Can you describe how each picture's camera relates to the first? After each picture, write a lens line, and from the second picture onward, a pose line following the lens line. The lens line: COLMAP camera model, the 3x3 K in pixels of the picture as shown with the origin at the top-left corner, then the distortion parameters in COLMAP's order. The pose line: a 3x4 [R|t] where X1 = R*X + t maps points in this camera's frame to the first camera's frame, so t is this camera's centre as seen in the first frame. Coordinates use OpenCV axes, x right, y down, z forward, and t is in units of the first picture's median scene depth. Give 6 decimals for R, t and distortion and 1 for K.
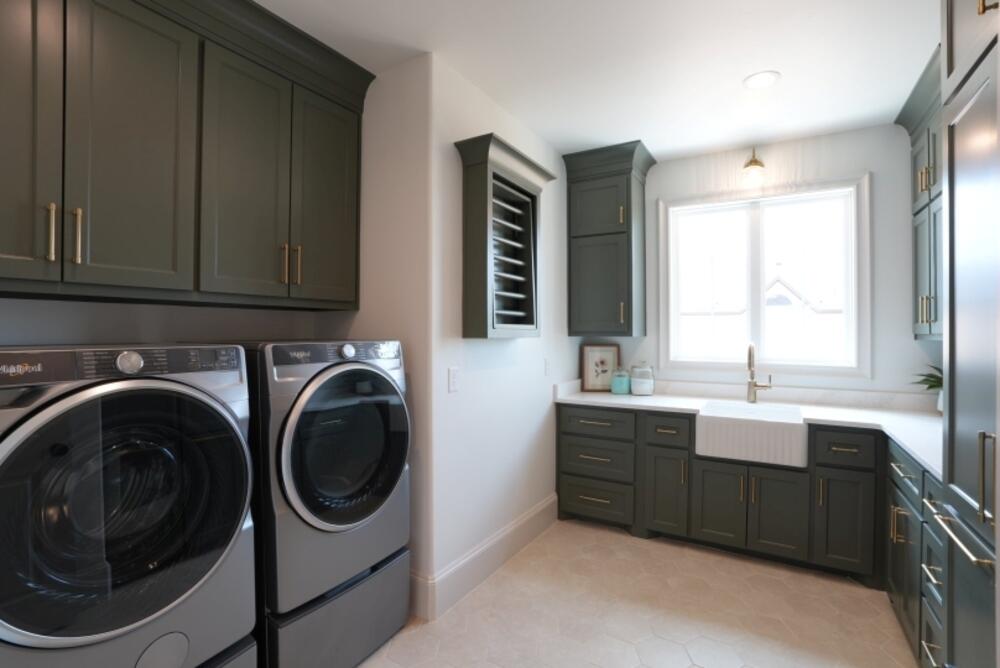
lens RADIAL K [[465.2, 0, 502.9], [0, 465.2, 332.6], [0, 0, 1]] dist [-0.066426, 0.025825]
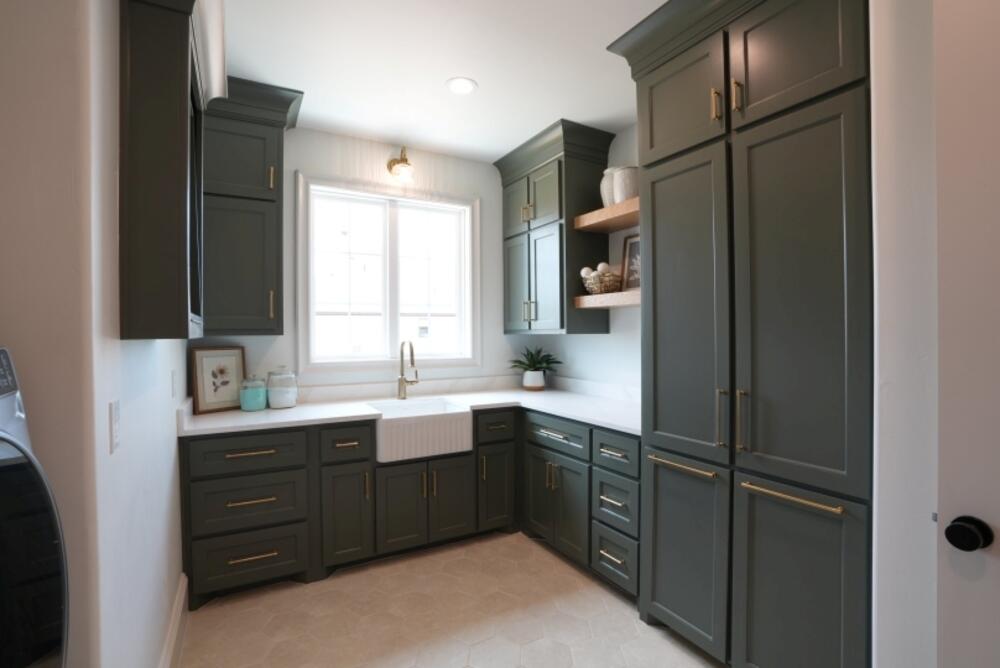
lens RADIAL K [[465.2, 0, 502.9], [0, 465.2, 332.6], [0, 0, 1]] dist [-0.066426, 0.025825]
pose [[0.489083, -0.009062, 0.872190, -0.236335], [0.008734, 0.999947, 0.005491, 0.003416], [-0.872194, 0.004932, 0.489136, 0.308280]]
